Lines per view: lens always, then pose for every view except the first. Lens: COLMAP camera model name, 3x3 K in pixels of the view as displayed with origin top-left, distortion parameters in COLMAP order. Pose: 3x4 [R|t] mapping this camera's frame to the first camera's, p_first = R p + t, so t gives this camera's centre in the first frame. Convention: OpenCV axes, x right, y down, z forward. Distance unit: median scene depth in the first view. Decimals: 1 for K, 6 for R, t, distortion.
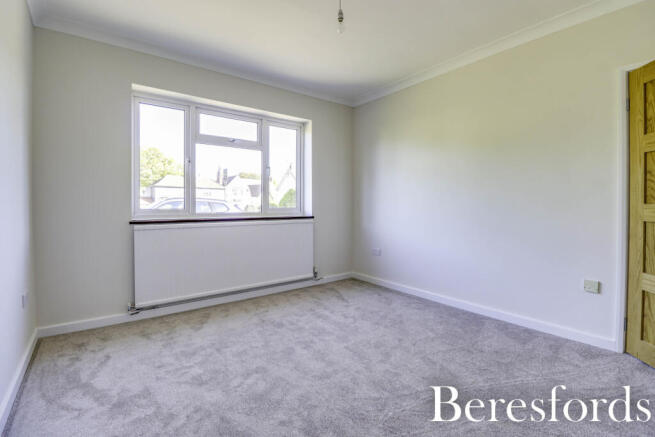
lens RADIAL K [[306.2, 0, 332.9], [0, 306.2, 205.8], [0, 0, 1]] dist [-0.003989, -0.000982]
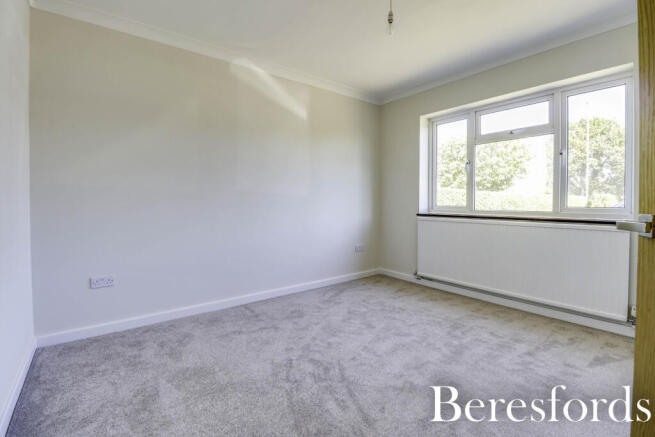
lens RADIAL K [[304.7, 0, 324.3], [0, 304.7, 203.5], [0, 0, 1]] dist [0.003294, 0.000009]
pose [[-0.007362, 0.006618, -0.999951, 0.631835], [-0.006216, 0.999958, 0.006664, -0.002255], [0.999954, 0.006265, -0.007321, 0.473886]]
